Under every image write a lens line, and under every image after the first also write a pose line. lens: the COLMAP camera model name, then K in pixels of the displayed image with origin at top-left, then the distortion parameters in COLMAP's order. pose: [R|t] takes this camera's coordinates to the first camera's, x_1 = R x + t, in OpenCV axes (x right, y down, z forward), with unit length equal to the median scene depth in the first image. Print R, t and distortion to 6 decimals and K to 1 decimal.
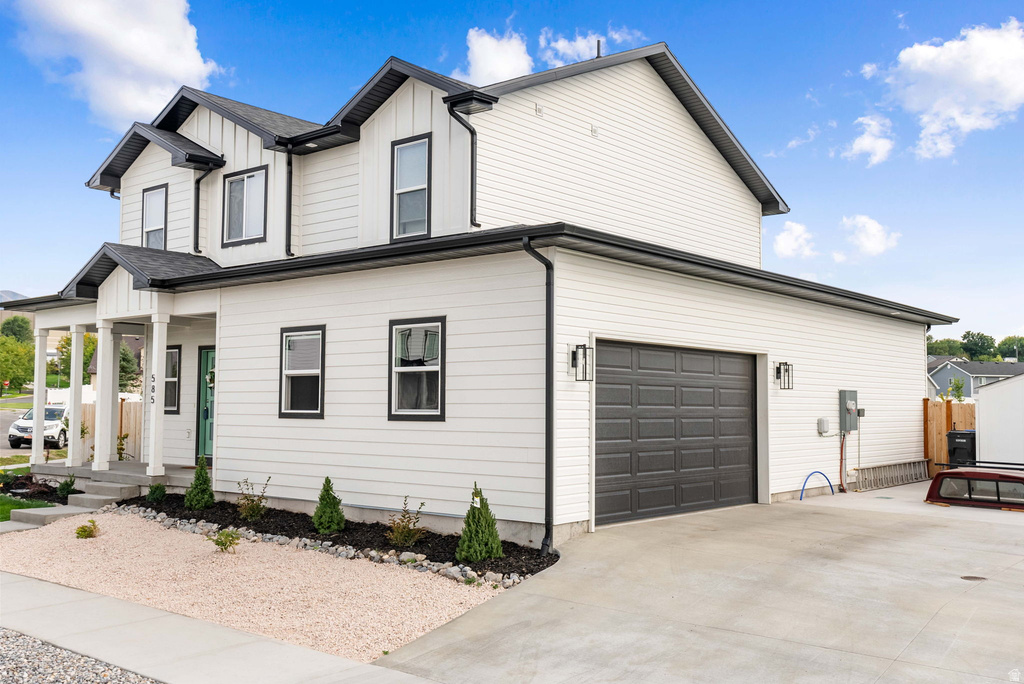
lens RADIAL K [[985.6, 0, 512.0], [0, 985.6, 342.0], [0, 0, 1]] dist [0.012673, 0.008731]
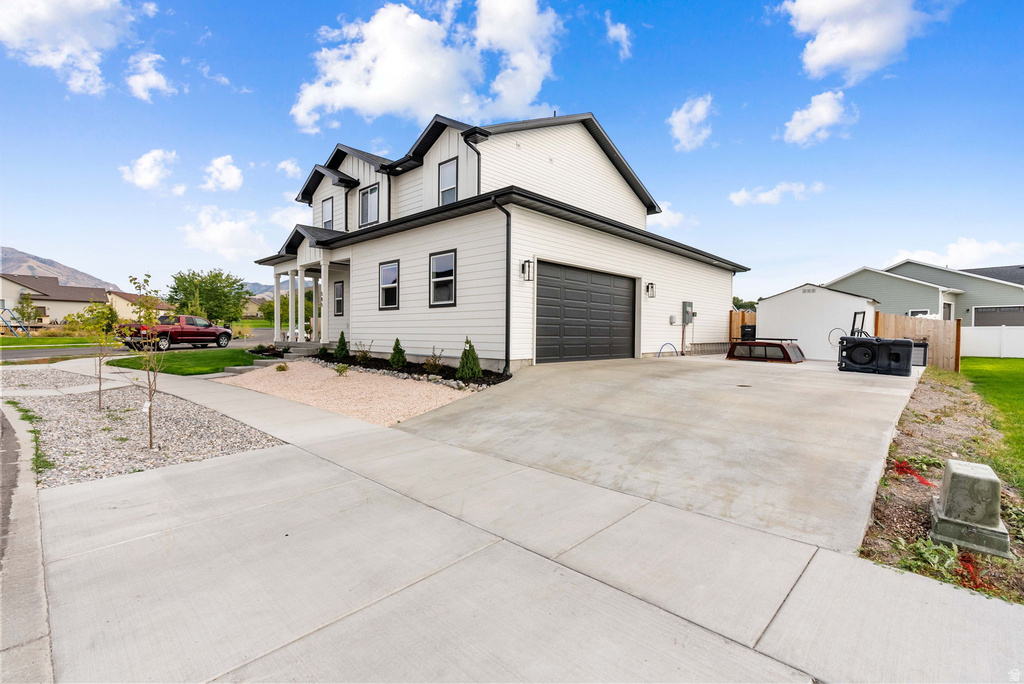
lens RADIAL K [[464.0, 0, 512.0], [0, 464.0, 342.0], [0, 0, 1]] dist [-0.004817, 0.000010]
pose [[0.998302, 0.003124, -0.058173, 0.079653], [0.001858, 0.996345, 0.085395, 0.067280], [0.058227, -0.085358, 0.994647, 0.131538]]
